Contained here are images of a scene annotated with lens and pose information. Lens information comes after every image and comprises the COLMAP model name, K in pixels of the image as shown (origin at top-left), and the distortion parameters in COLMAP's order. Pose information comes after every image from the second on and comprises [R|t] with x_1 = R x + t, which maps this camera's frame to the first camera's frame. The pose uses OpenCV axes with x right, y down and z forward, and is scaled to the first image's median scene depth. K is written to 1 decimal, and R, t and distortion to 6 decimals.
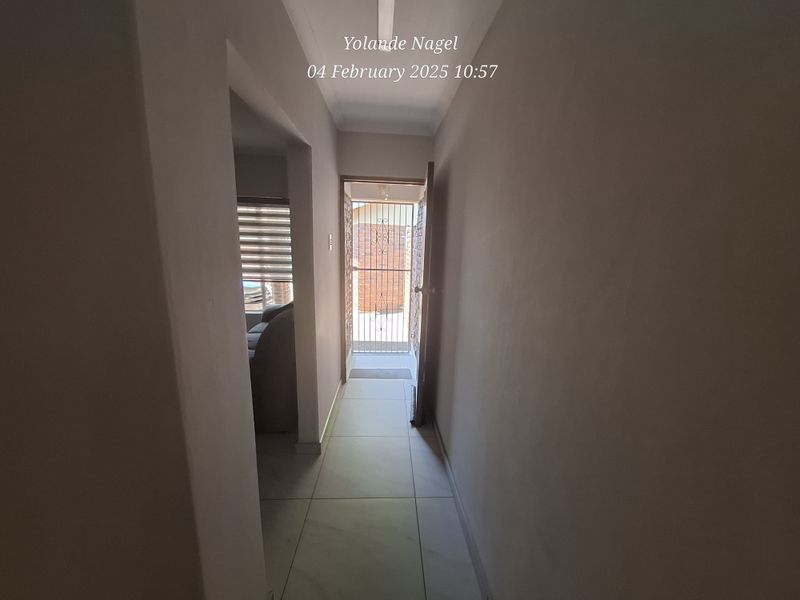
lens RADIAL K [[314.5, 0, 398.3], [0, 314.5, 300.3], [0, 0, 1]] dist [0.002579, 0.000045]
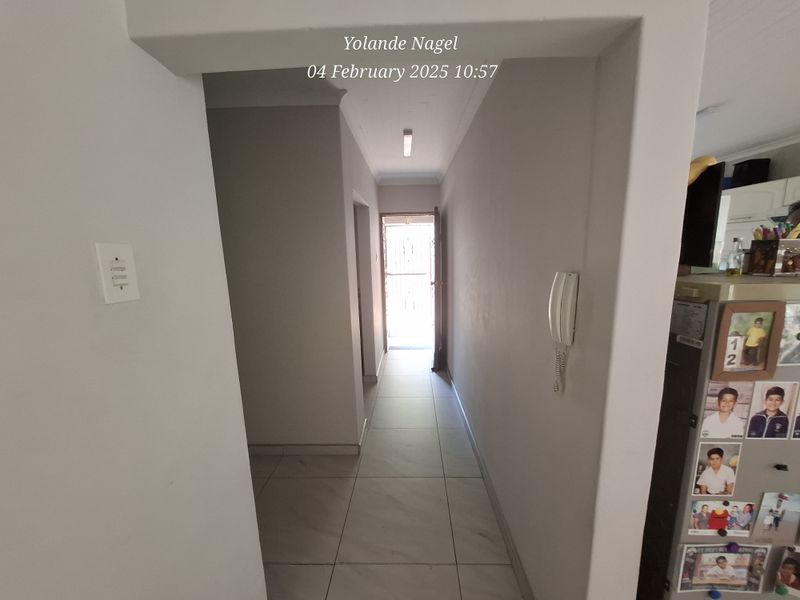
lens RADIAL K [[314.5, 0, 400.9], [0, 314.5, 300.2], [0, 0, 1]] dist [0.002579, 0.000045]
pose [[0.995918, -0.039366, -0.081230, 0.027907], [0.037330, 0.998953, -0.026442, 0.082392], [0.082186, 0.023301, 0.996345, -0.565750]]
